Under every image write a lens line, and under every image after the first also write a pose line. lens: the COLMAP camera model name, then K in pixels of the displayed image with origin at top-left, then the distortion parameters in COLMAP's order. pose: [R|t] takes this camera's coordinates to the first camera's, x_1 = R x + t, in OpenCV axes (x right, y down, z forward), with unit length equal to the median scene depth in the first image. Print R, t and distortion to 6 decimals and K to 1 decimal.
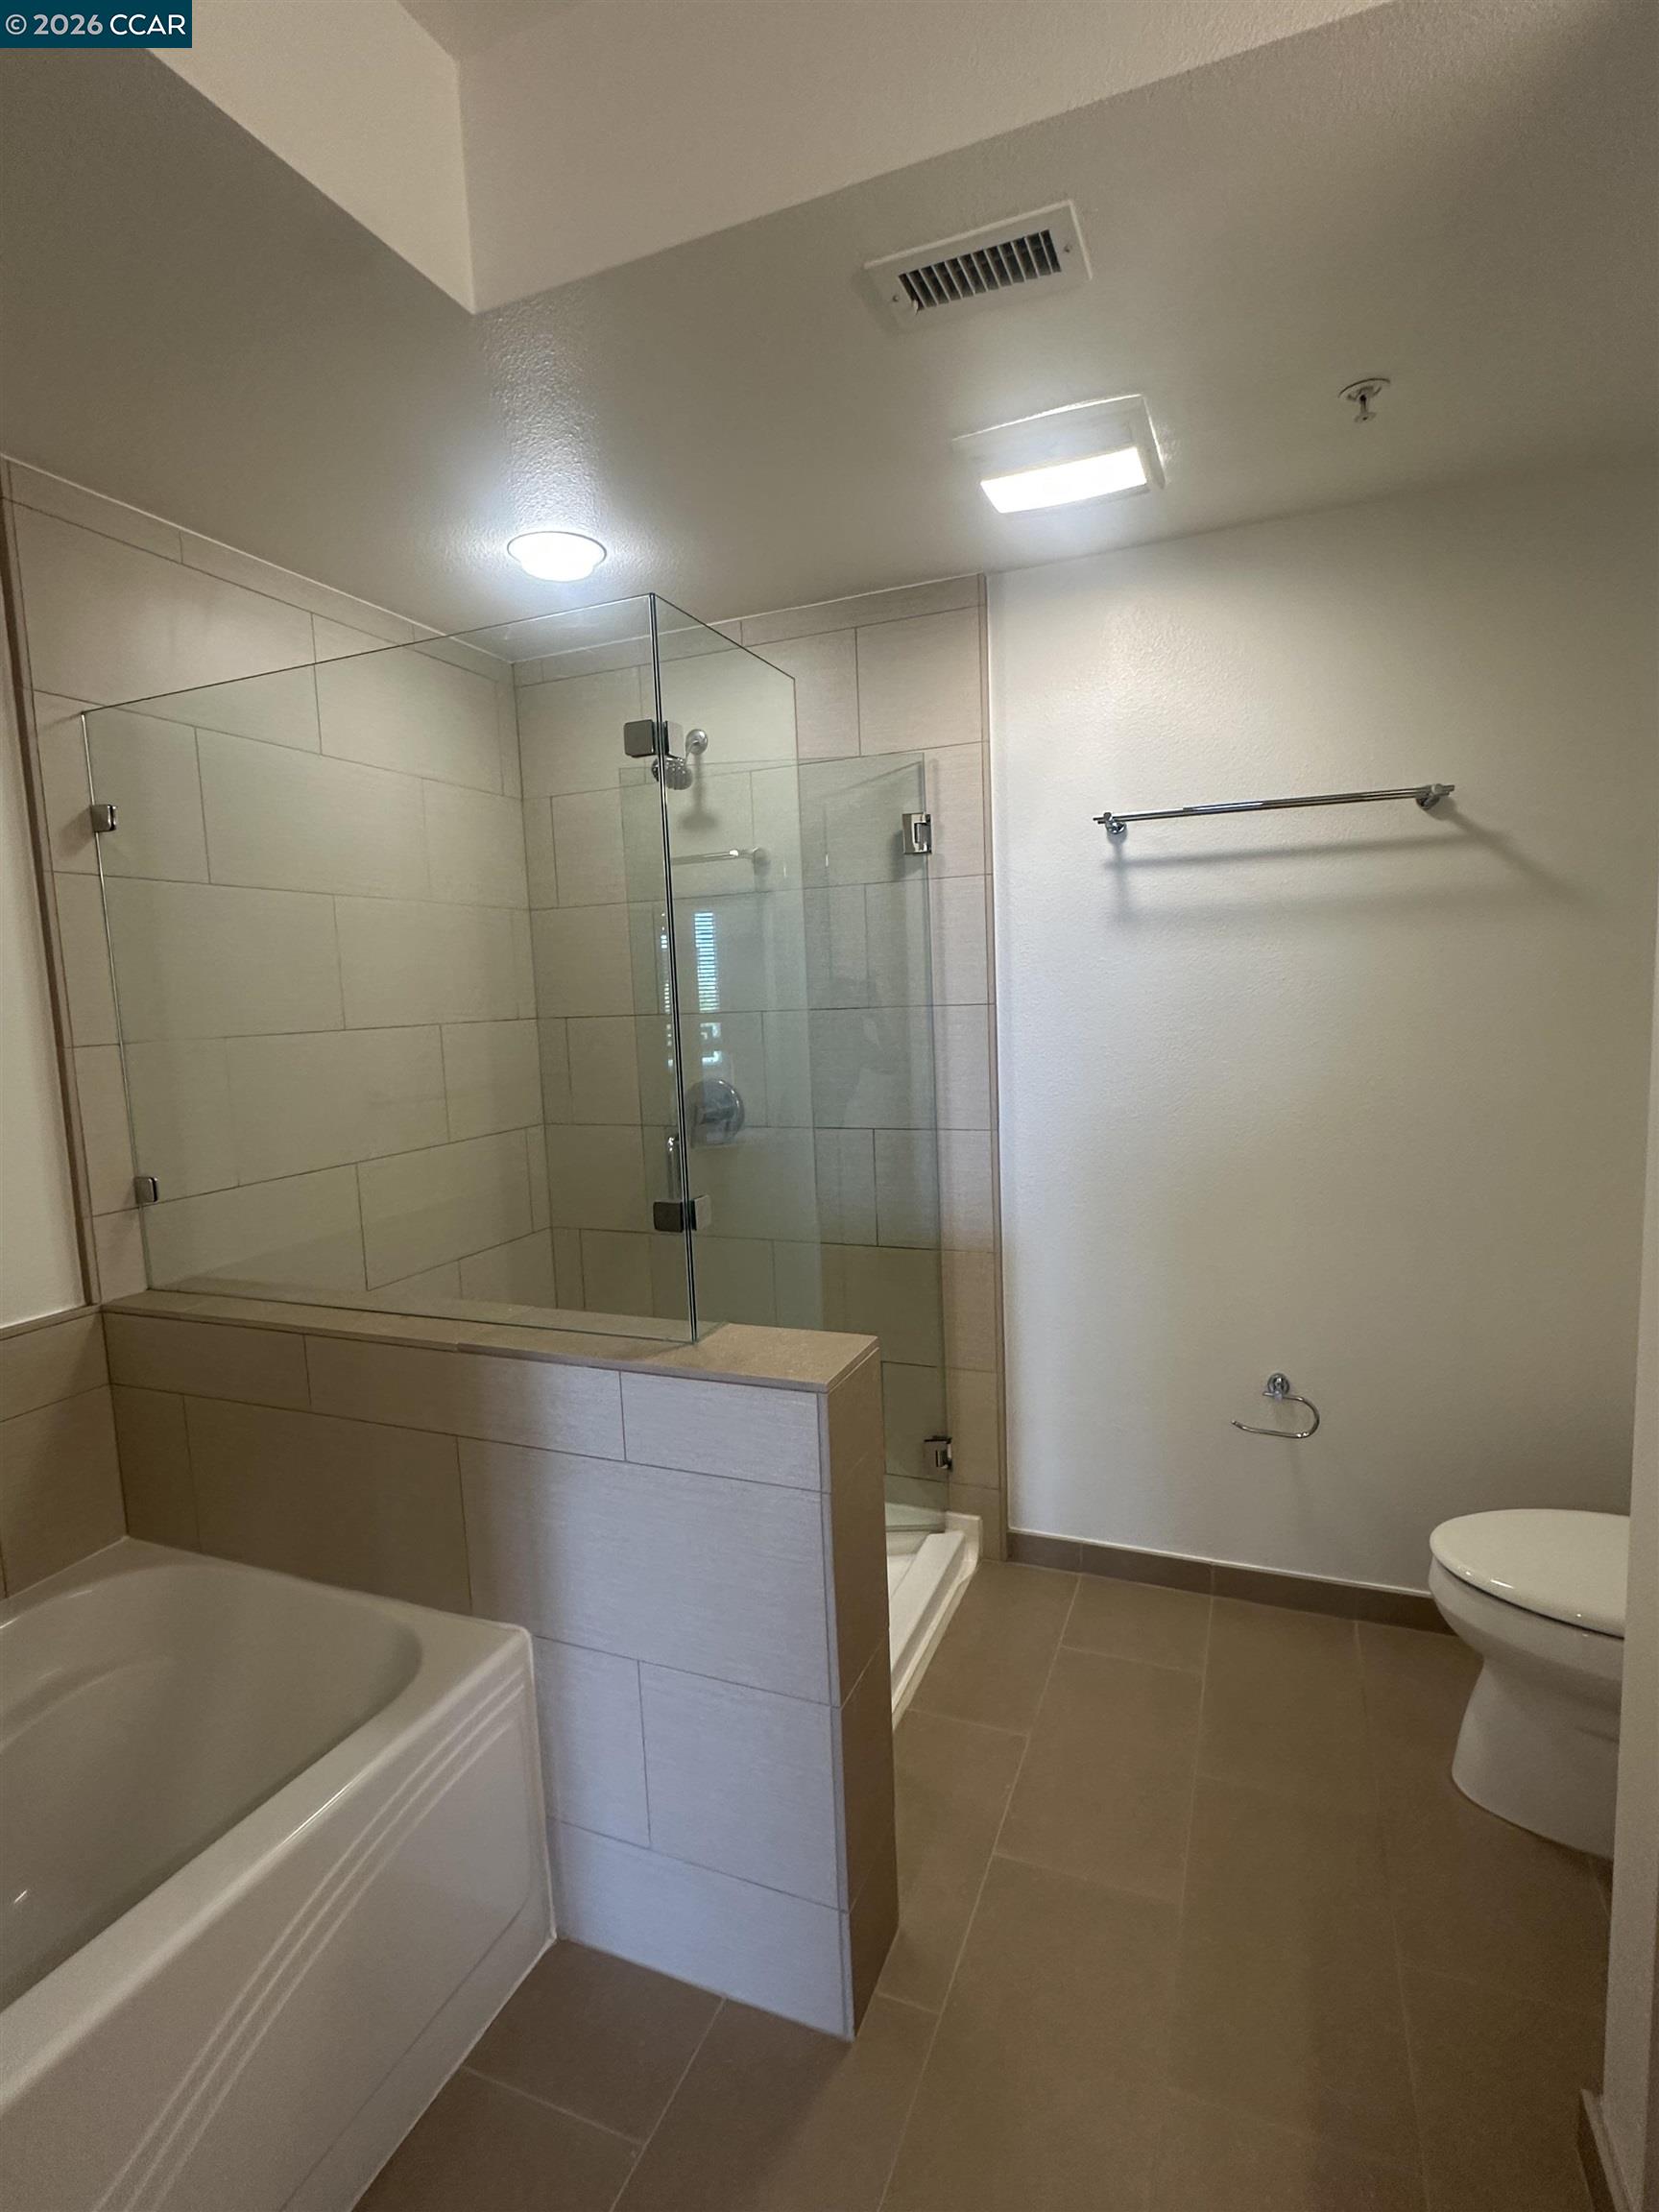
lens RADIAL K [[1089.2, 0, 817.6], [0, 1089.2, 1103.4], [0, 0, 1]] dist [-0.004686, 0.000205]
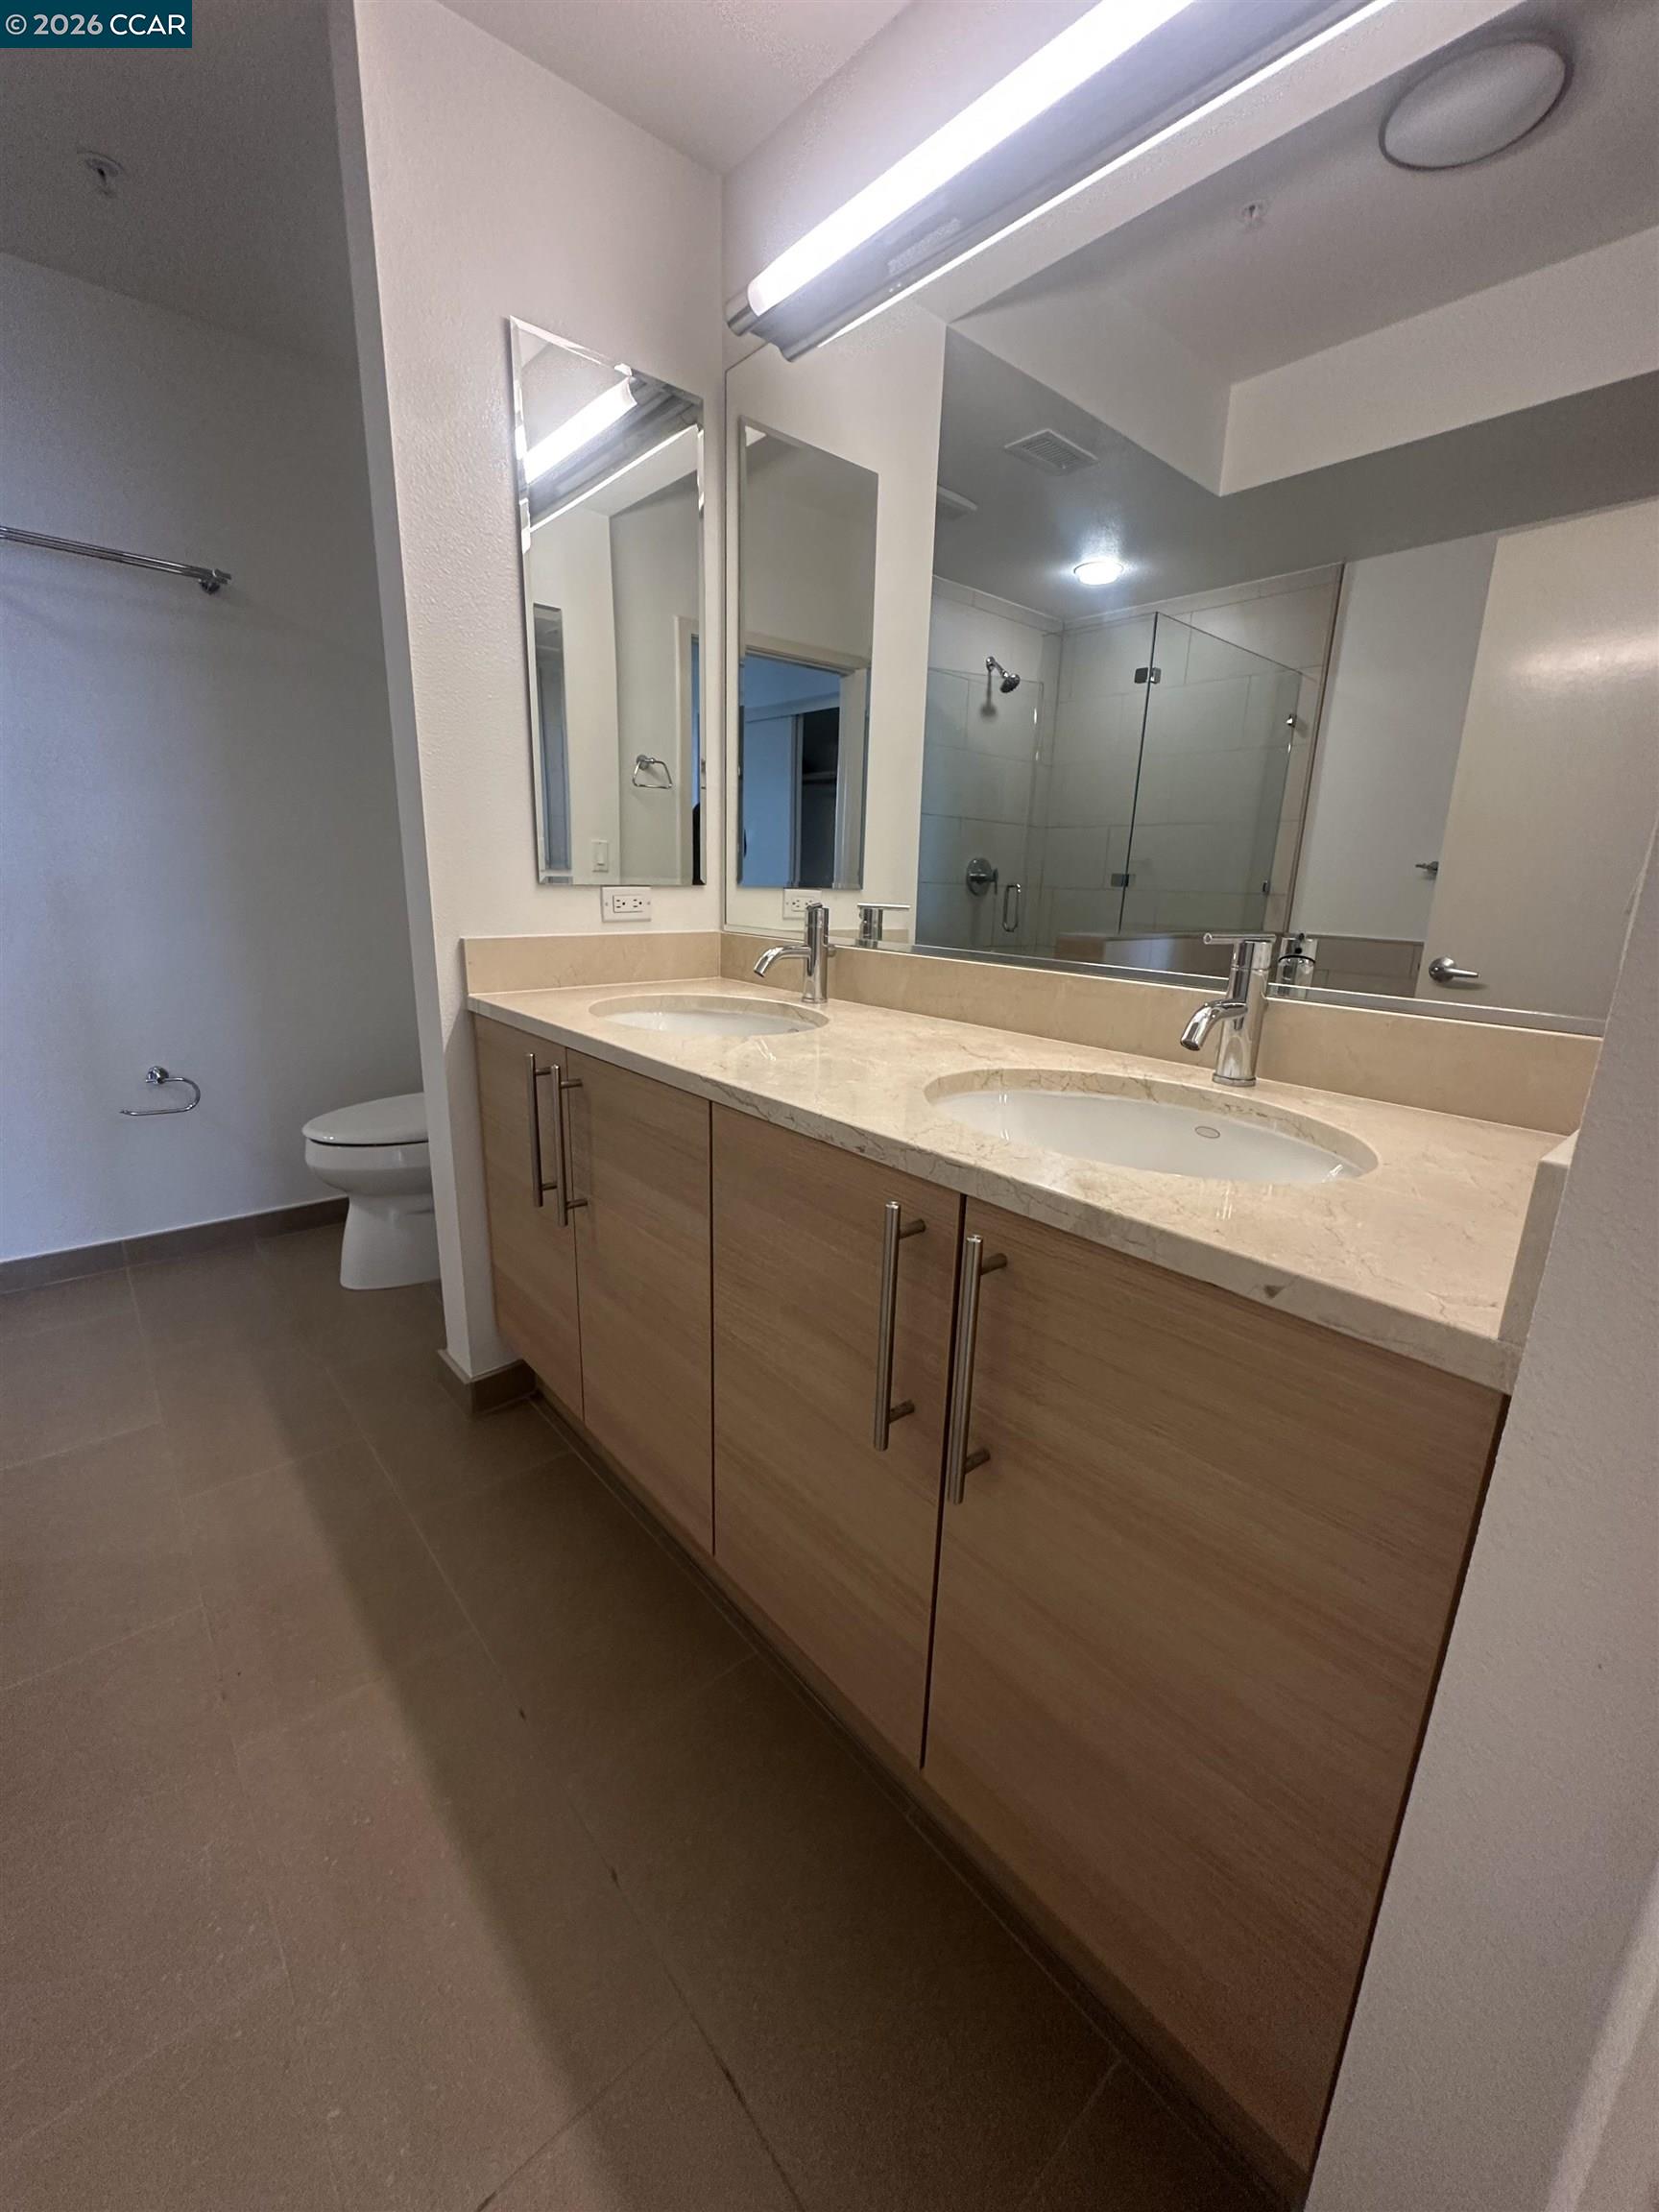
lens RADIAL K [[879.7, 0, 846.5], [0, 879.7, 1090.7], [0, 0, 1]] dist [0.001545, 0.000009]
pose [[0.434163, -0.169927, 0.884662, -0.136551], [0.058446, 0.985292, 0.160573, 0.183410], [-0.898936, -0.018010, 0.437709, -0.150072]]
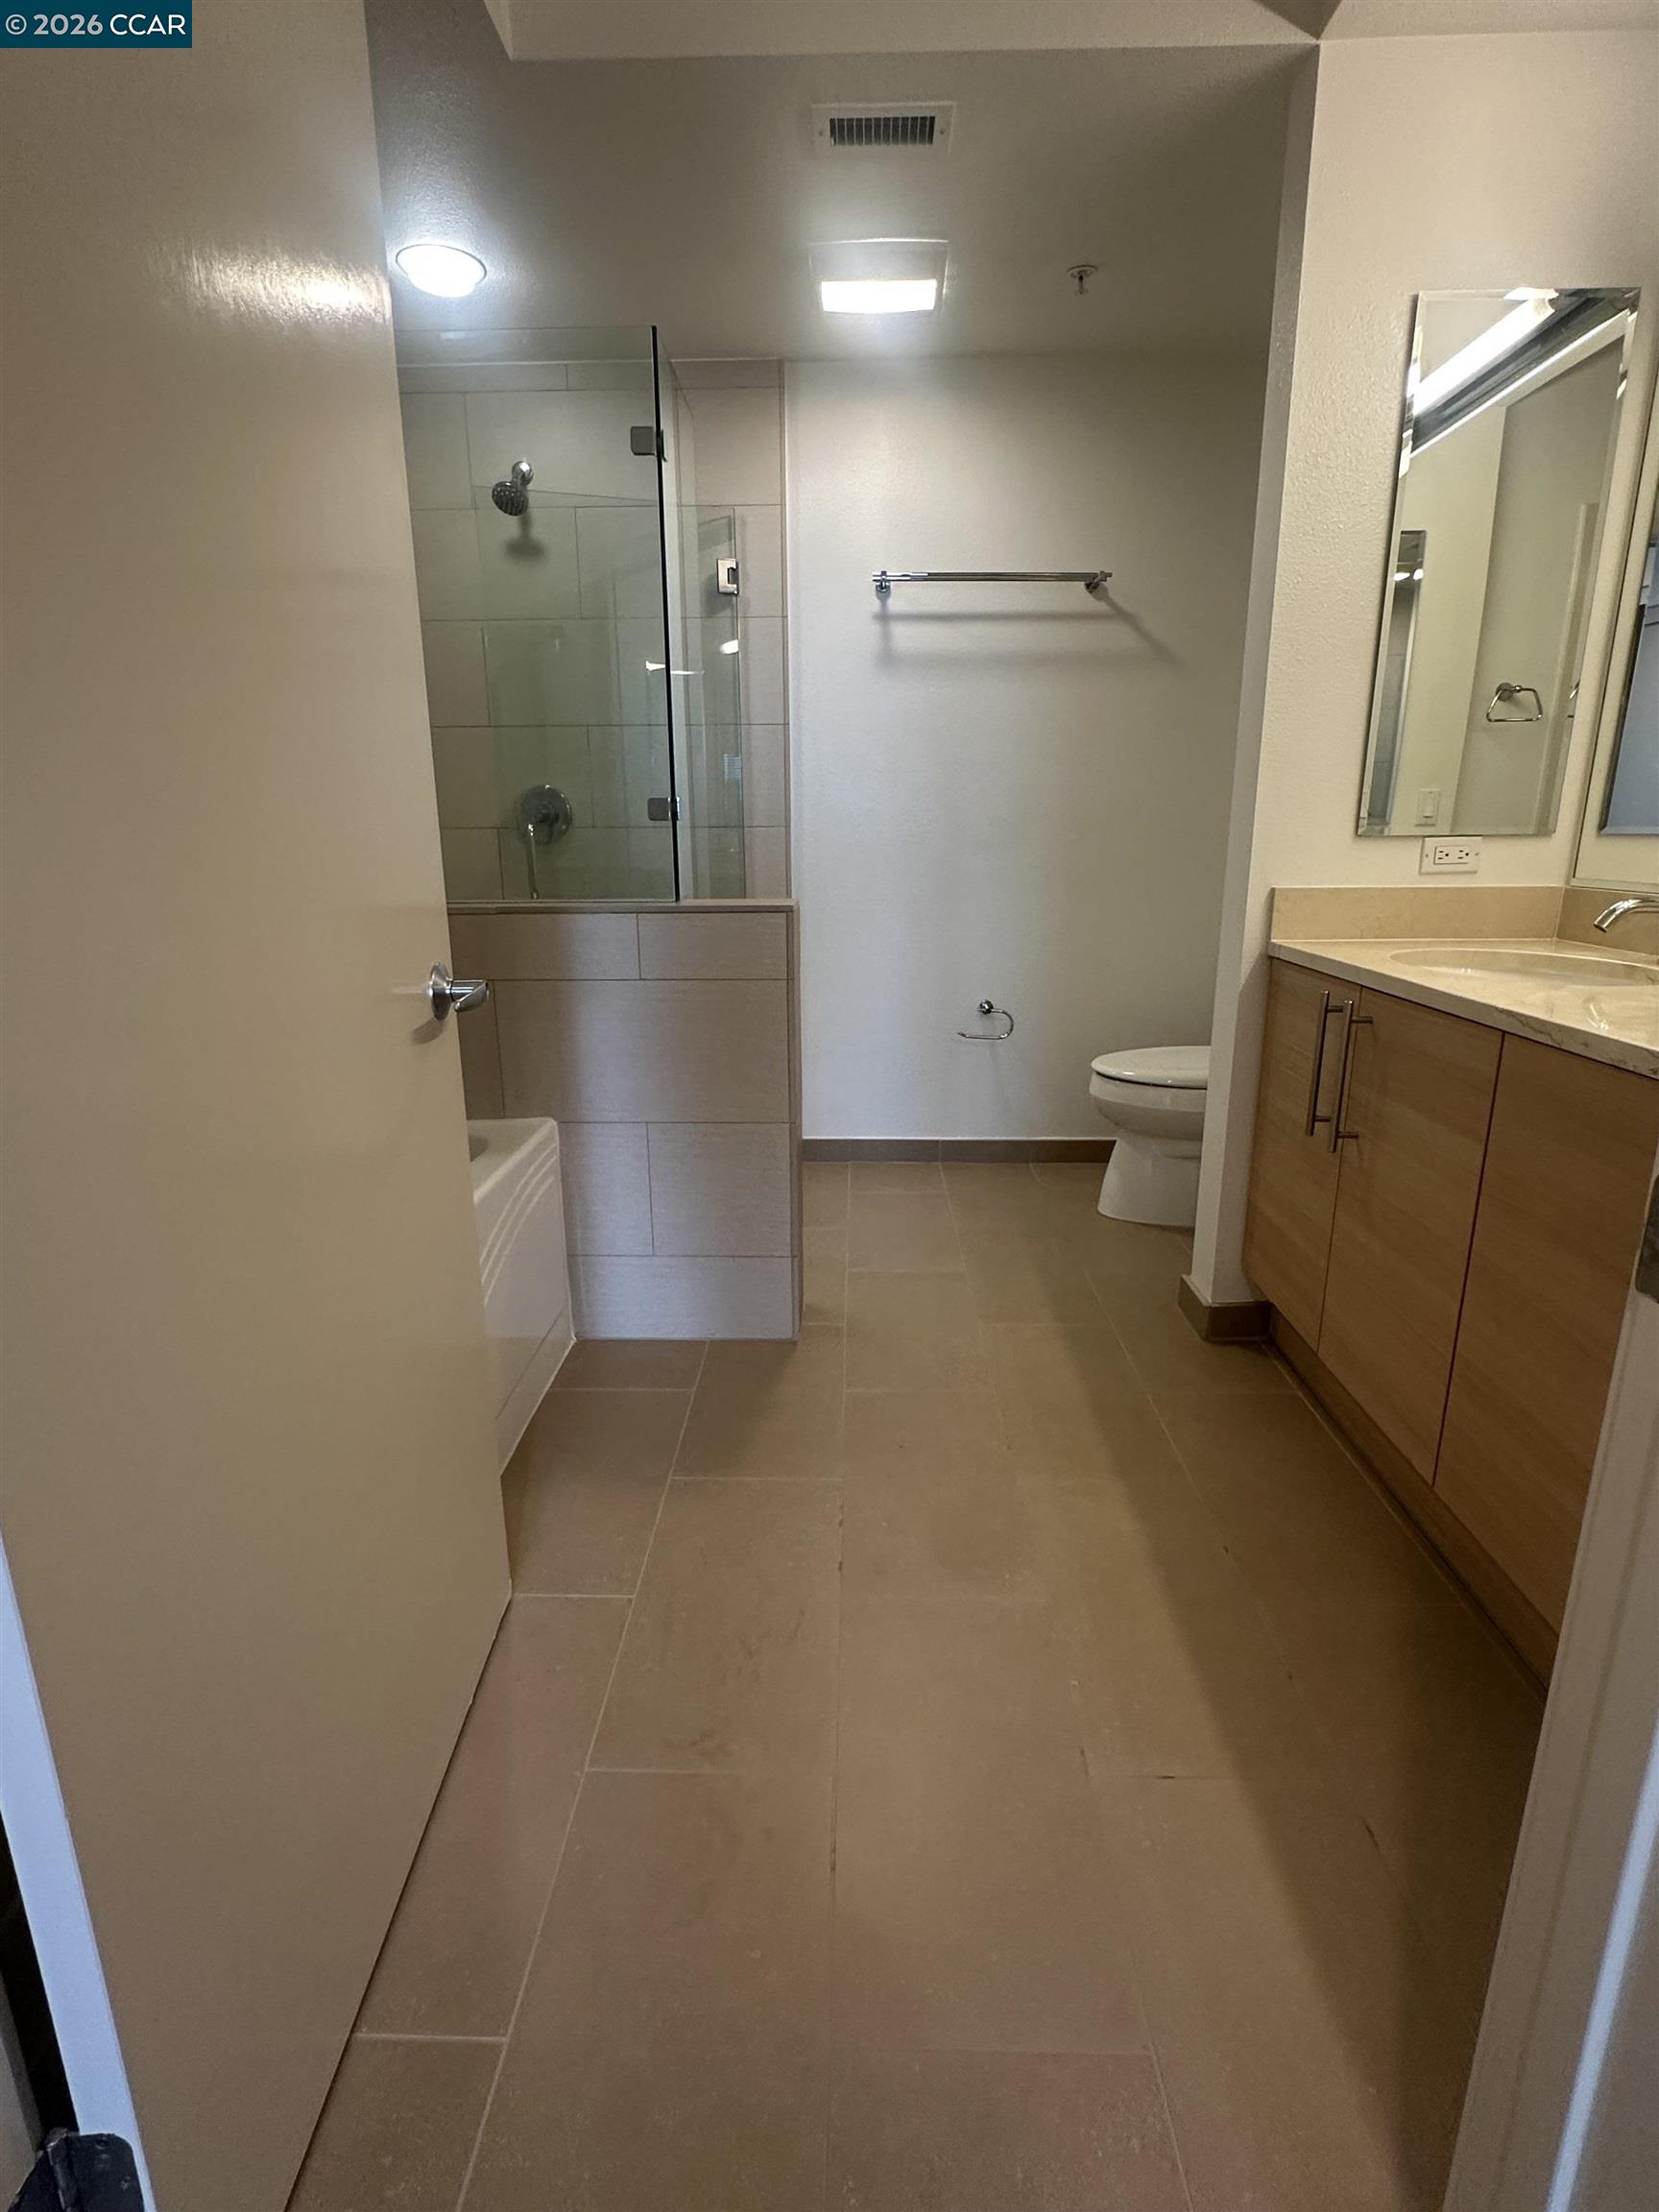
lens RADIAL K [[1103.4, 0, 829.5], [0, 1103.4, 1106.0], [0, 0, 1]] dist [0.003420, 0.000432]
pose [[0.930570, -0.055342, 0.361908, -0.348957], [0.006734, 0.990929, 0.134216, 0.217589], [-0.366053, -0.122460, 0.922501, -0.331823]]
